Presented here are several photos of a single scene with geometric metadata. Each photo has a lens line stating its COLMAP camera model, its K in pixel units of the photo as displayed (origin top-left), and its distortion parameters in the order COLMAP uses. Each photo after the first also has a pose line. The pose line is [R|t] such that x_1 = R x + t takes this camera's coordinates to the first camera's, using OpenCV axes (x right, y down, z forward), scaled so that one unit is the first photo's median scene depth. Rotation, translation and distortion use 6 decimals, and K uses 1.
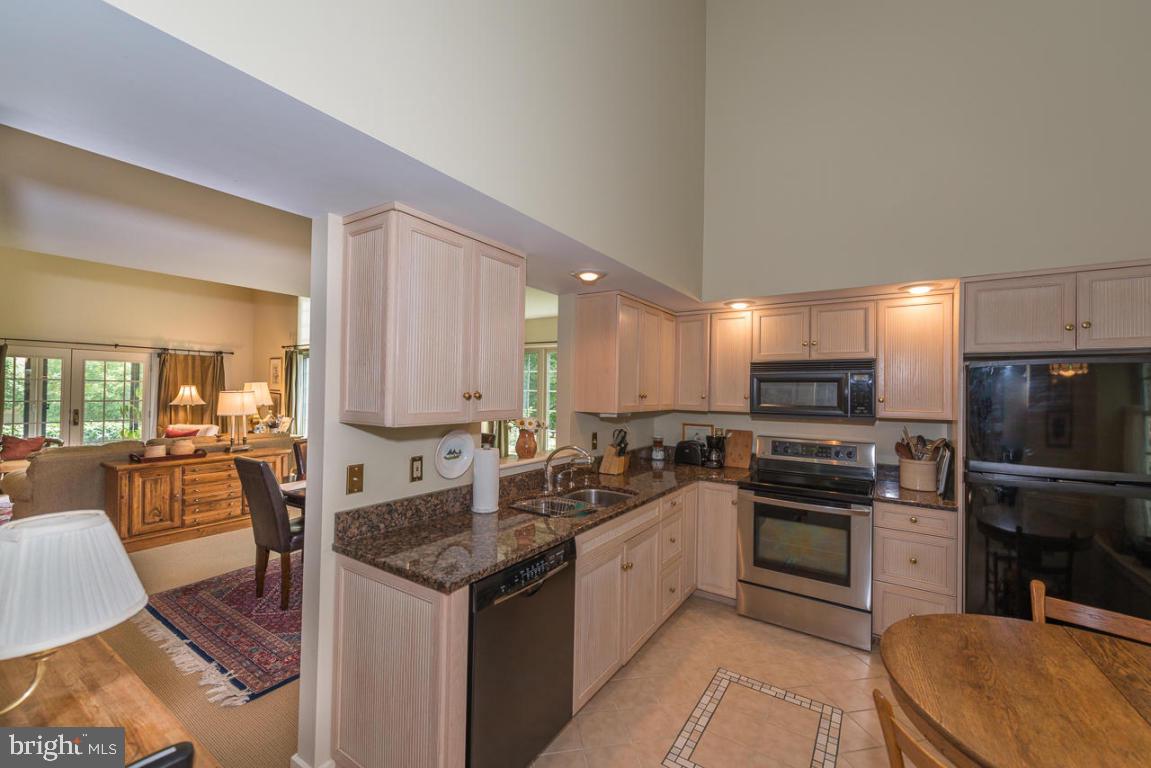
lens RADIAL K [[461.1, 0, 575.1], [0, 461.1, 384.8], [0, 0, 1]] dist [0.013008, -0.004046]
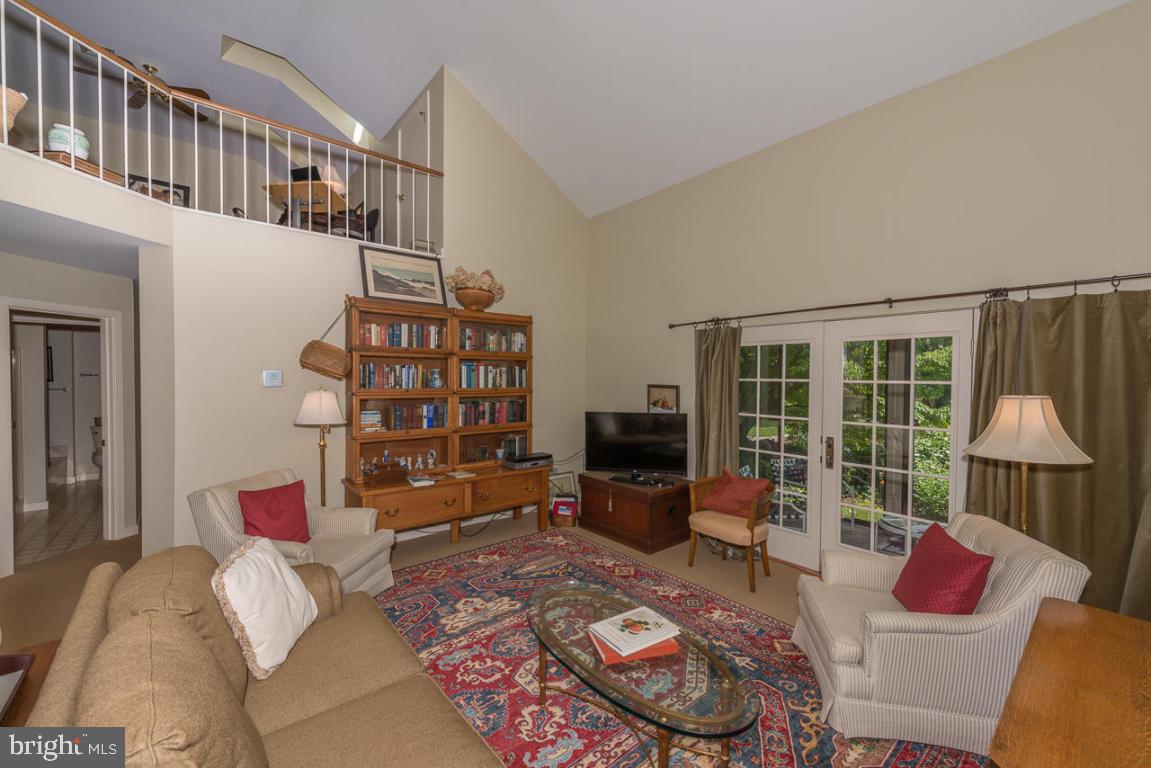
lens RADIAL K [[461.1, 0, 576.0], [0, 461.1, 383.0], [0, 0, 1]] dist [0.013008, -0.004046]
pose [[-0.290816, -0.002378, -0.956776, -0.743433], [0.000590, 0.999996, -0.002664, -0.009960], [0.956779, -0.001339, -0.290813, 1.315780]]
